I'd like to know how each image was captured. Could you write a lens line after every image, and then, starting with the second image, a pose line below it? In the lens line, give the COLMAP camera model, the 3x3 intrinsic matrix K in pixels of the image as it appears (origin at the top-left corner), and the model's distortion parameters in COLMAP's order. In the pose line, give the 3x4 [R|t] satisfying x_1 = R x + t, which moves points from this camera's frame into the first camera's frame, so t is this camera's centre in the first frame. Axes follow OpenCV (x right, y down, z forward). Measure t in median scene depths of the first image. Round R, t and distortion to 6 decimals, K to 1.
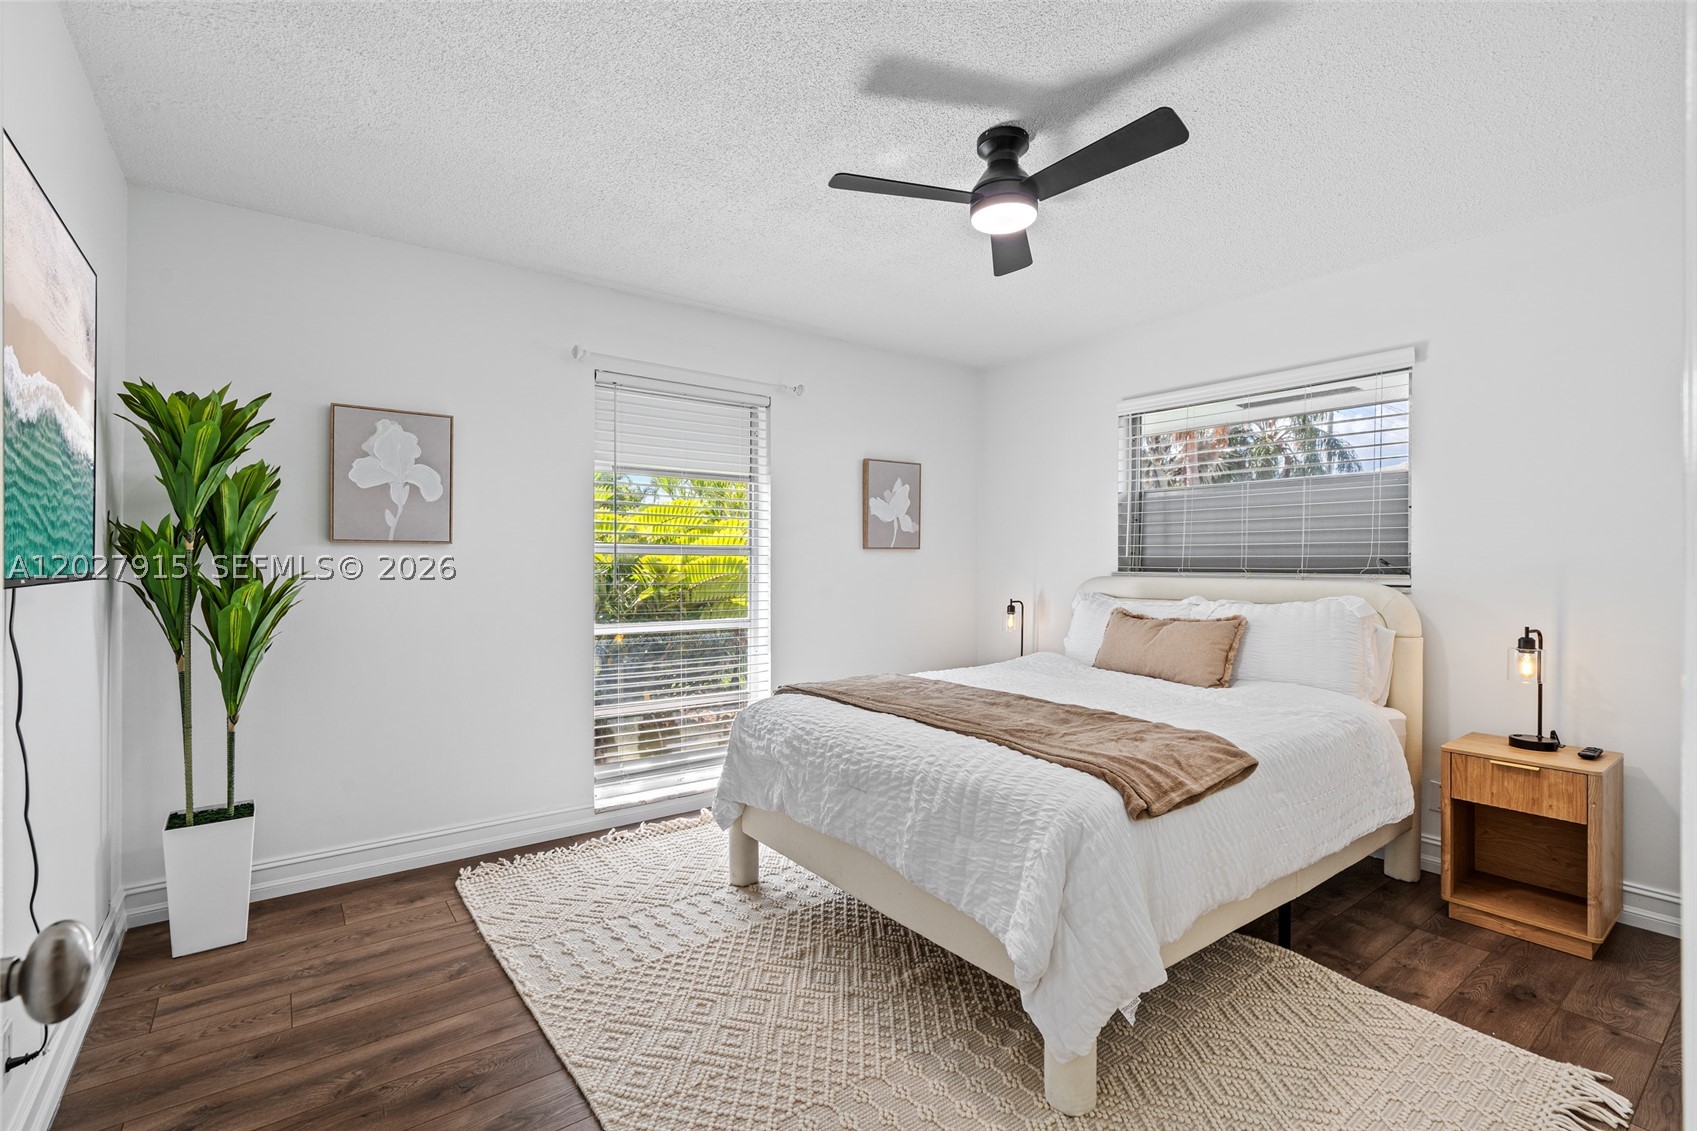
lens RADIAL K [[773.0, 0, 835.2], [0, 773.0, 566.8], [0, 0, 1]] dist [-0.002044, -0.000783]
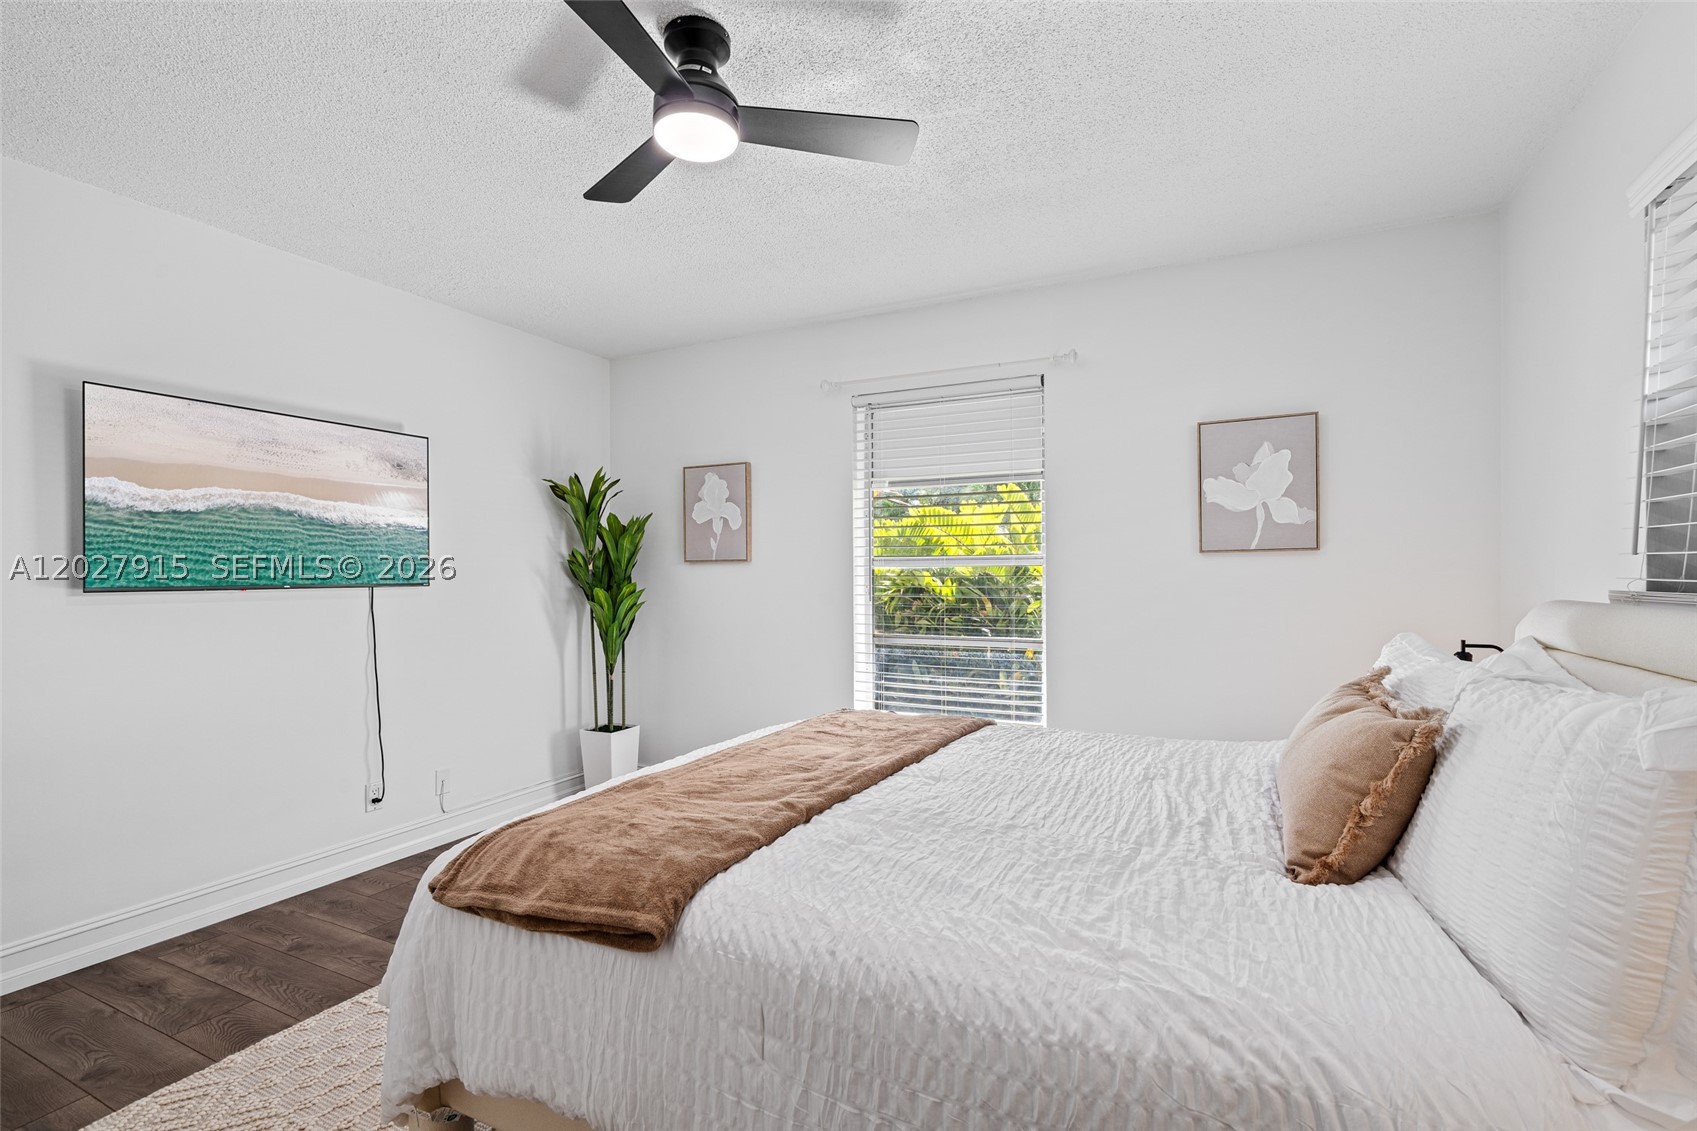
lens RADIAL K [[773.0, 0, 836.6], [0, 773.0, 569.4], [0, 0, 1]] dist [-0.002044, -0.000783]
pose [[0.447939, -0.009157, -0.894017, 0.569257], [0.003565, 0.999958, -0.008455, -0.003988], [0.894057, 0.000601, 0.447953, 0.441284]]
